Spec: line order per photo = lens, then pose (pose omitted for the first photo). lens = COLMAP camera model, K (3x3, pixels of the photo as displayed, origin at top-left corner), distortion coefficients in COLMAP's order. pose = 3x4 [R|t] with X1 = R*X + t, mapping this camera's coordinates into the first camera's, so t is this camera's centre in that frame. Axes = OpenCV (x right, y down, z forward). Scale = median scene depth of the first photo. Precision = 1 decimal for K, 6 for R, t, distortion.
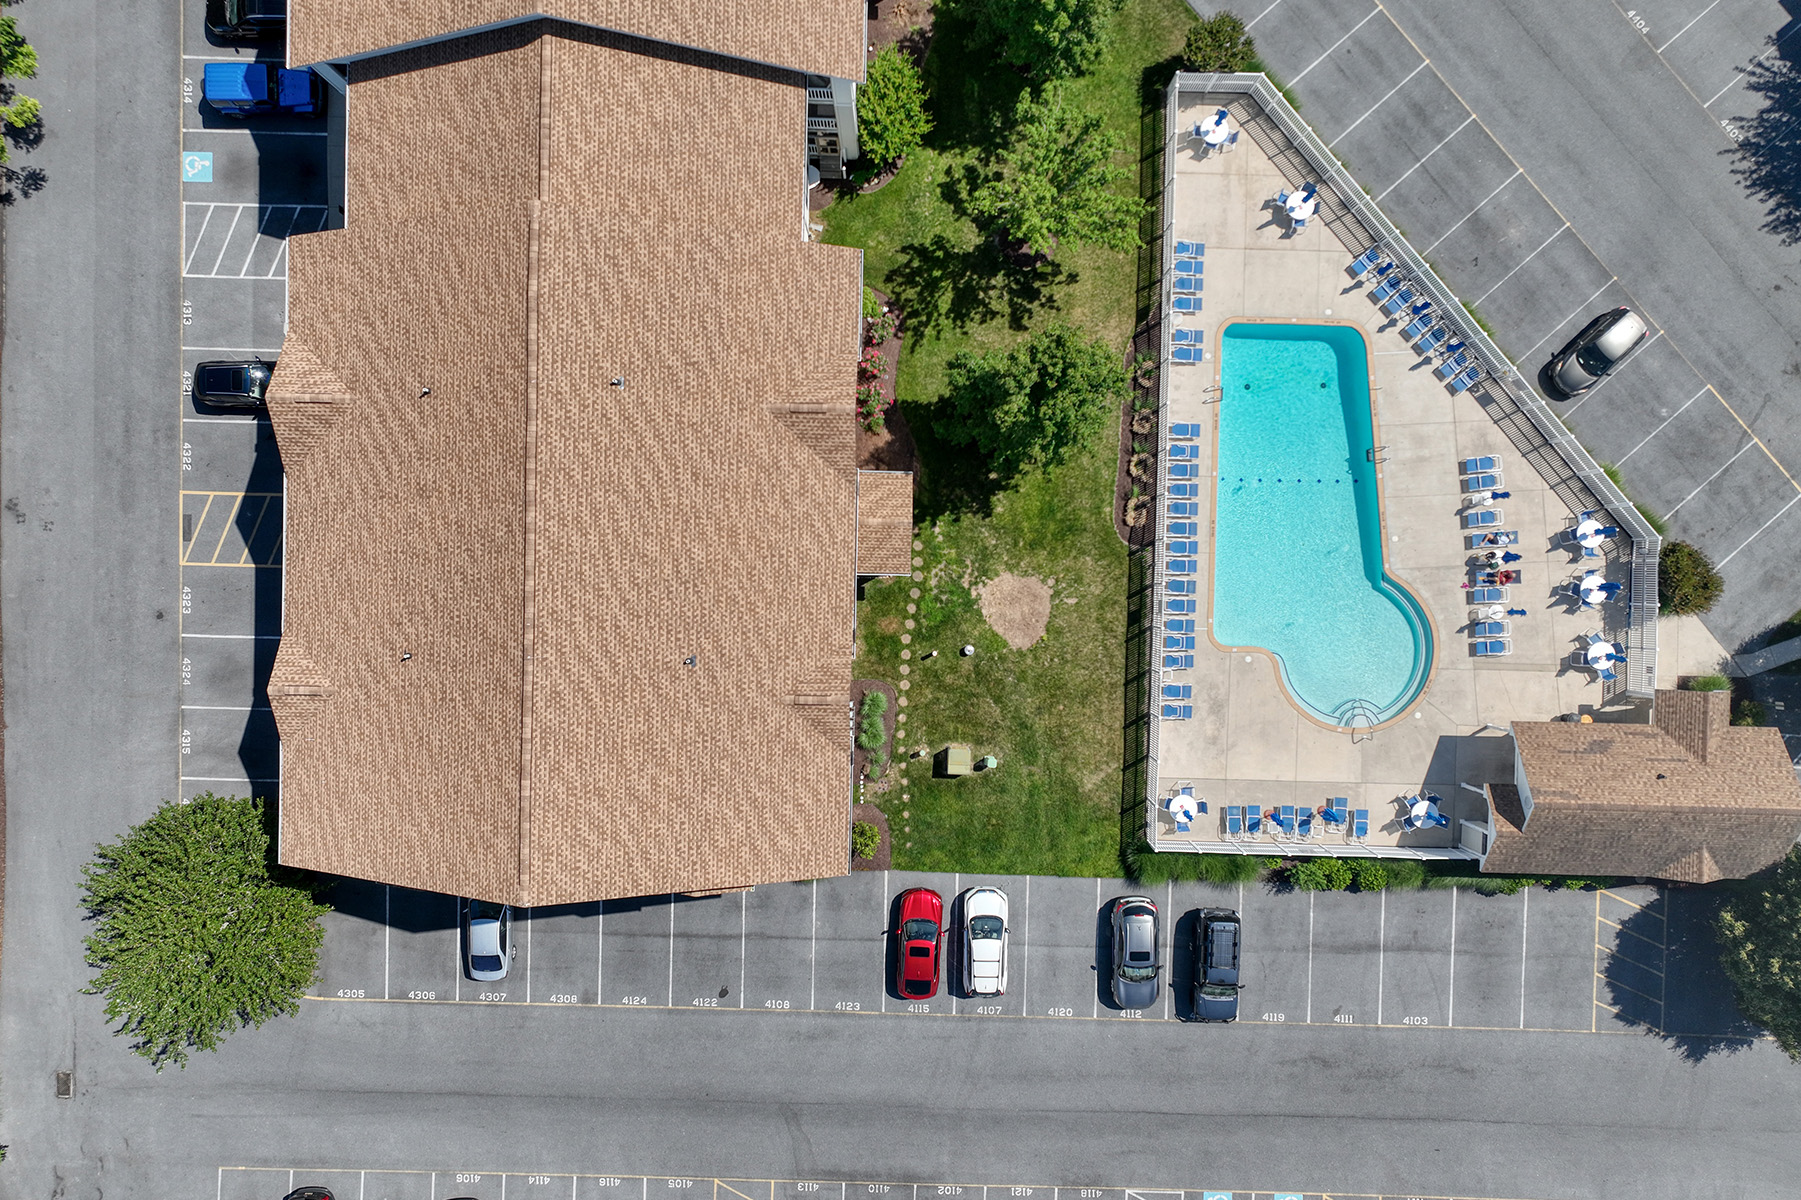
lens RADIAL K [[1265.1, 0, 899.7], [0, 1265.1, 603.6], [0, 0, 1]] dist [-0.003136, 0.017605]
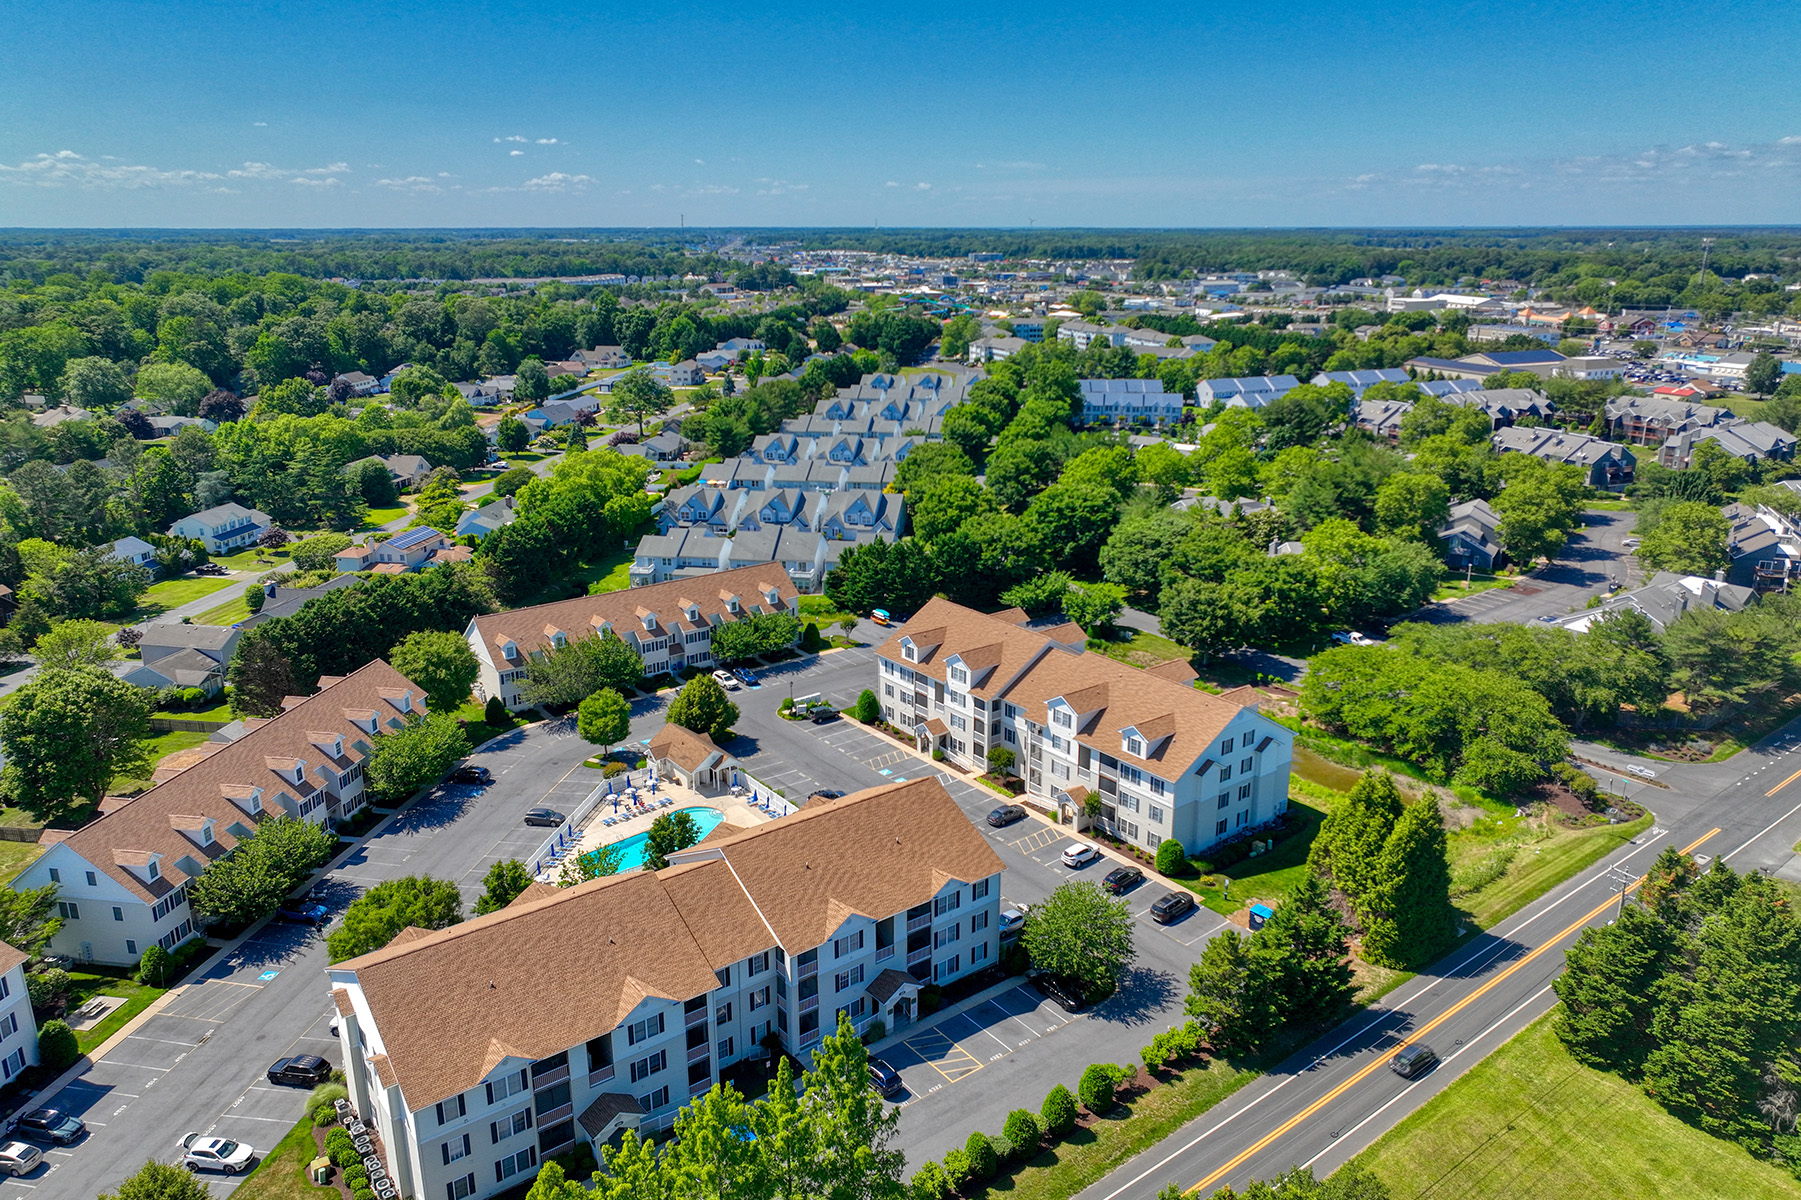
lens RADIAL K [[1265.1, 0, 908.0], [0, 1265.1, 595.4], [0, 0, 1]] dist [-0.003136, 0.017605]
pose [[-0.632800, -0.225476, 0.740759, -1.685613], [0.774277, -0.193678, 0.602481, -1.071514], [0.007624, 0.954803, 0.297141, -0.178266]]
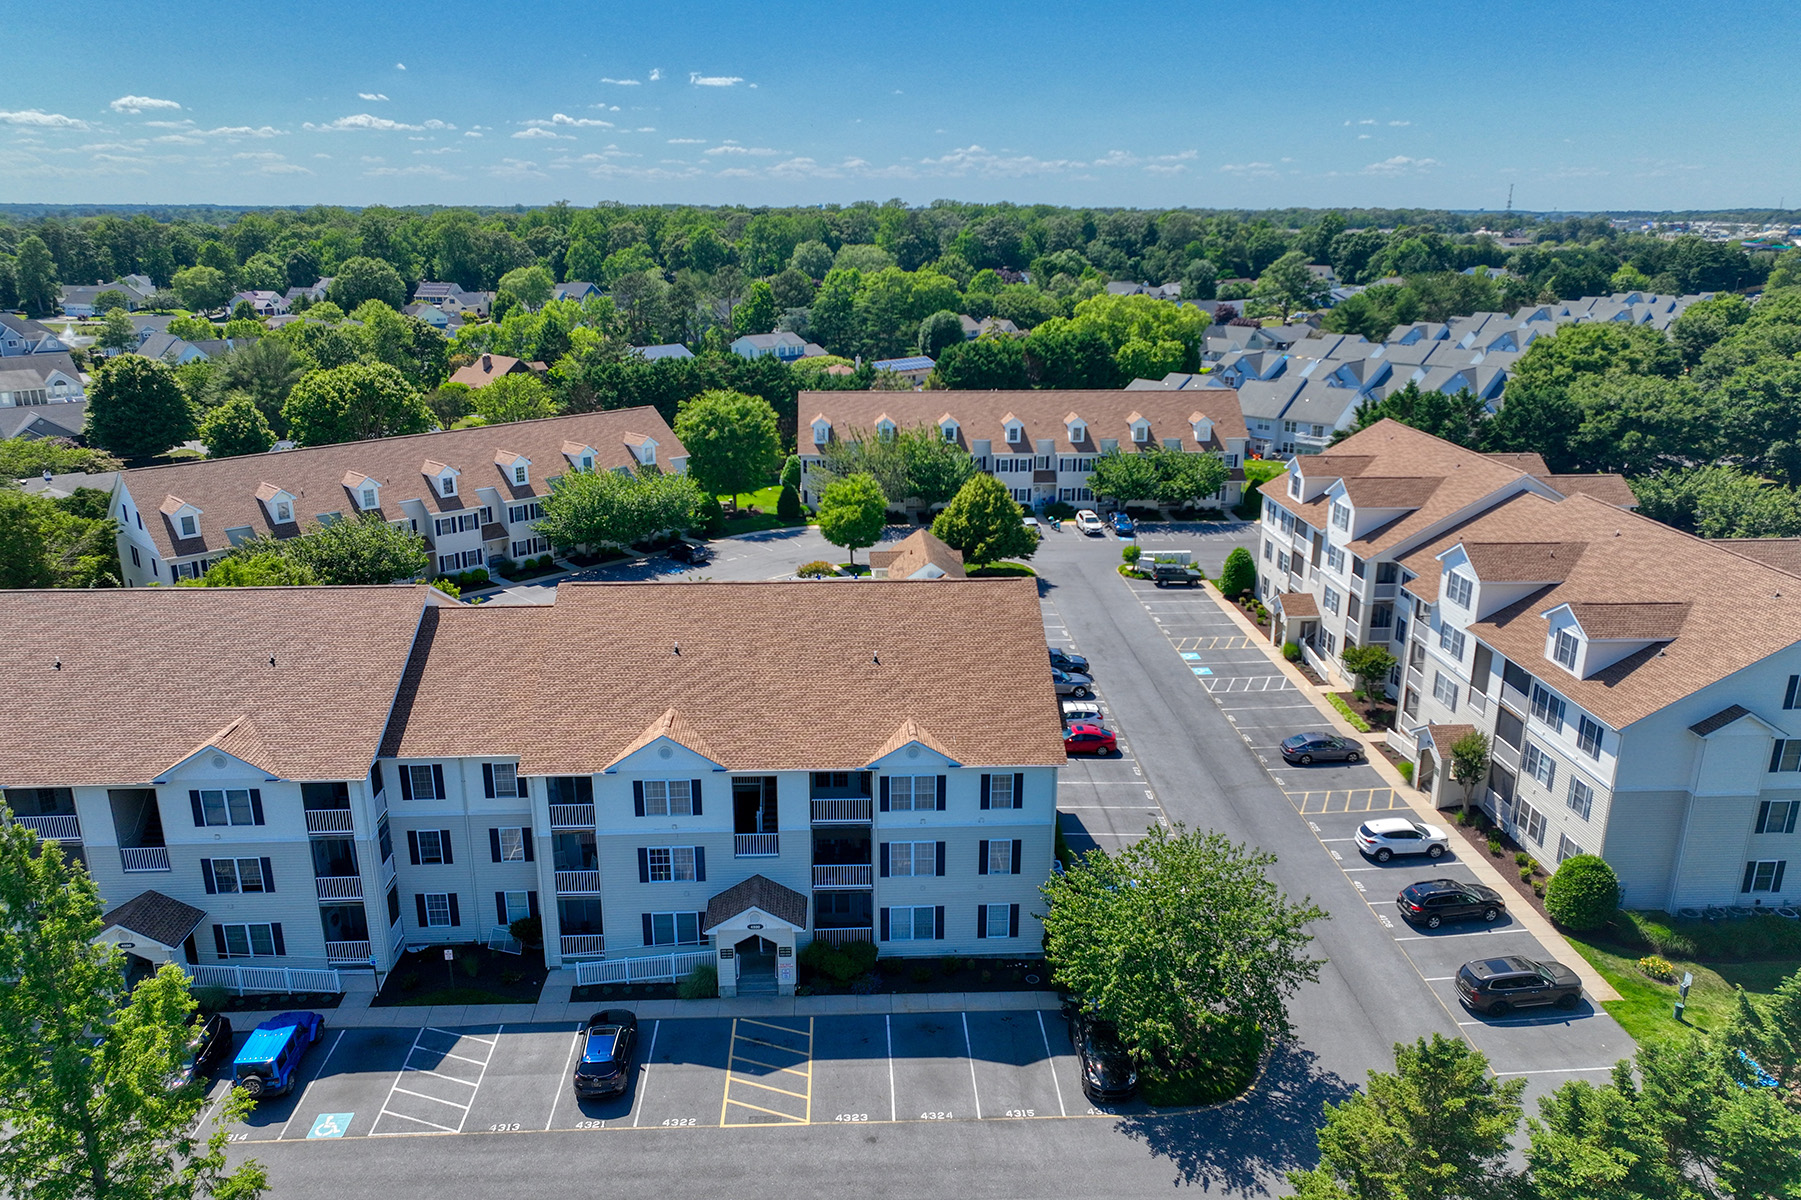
lens RADIAL K [[1265.1, 0, 904.3], [0, 1265.1, 600.7], [0, 0, 1]] dist [-0.003136, 0.017605]
pose [[-0.073904, -0.303432, 0.949983, -1.260071], [0.997211, -0.032427, 0.067220, -0.013185], [0.010408, 0.952301, 0.304982, 0.418710]]
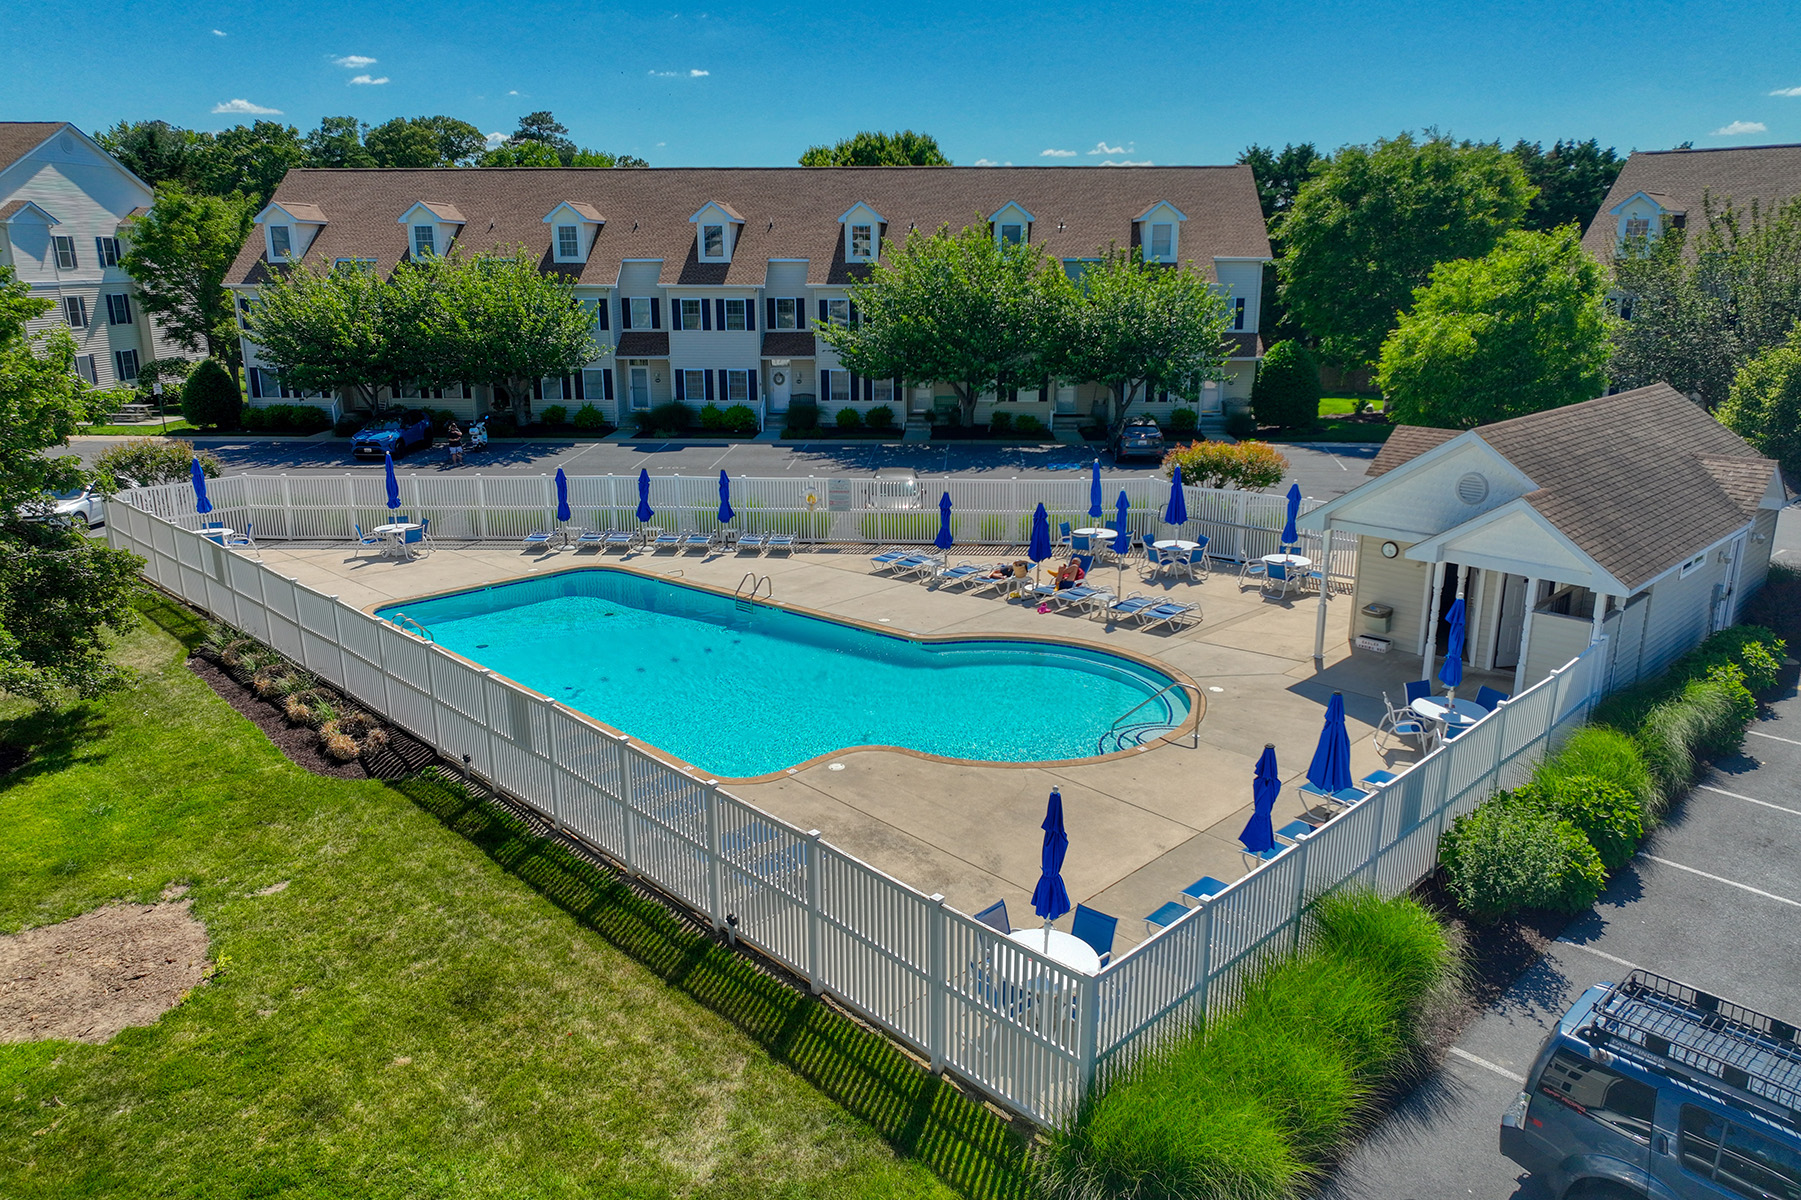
lens RADIAL K [[1265.1, 0, 904.2], [0, 1265.1, 604.6], [0, 0, 1]] dist [-0.003136, 0.017605]
pose [[0.692416, -0.204581, 0.691886, 0.046165], [0.721302, 0.173912, -0.670431, 0.294302], [0.016831, 0.963276, 0.267984, 0.857124]]
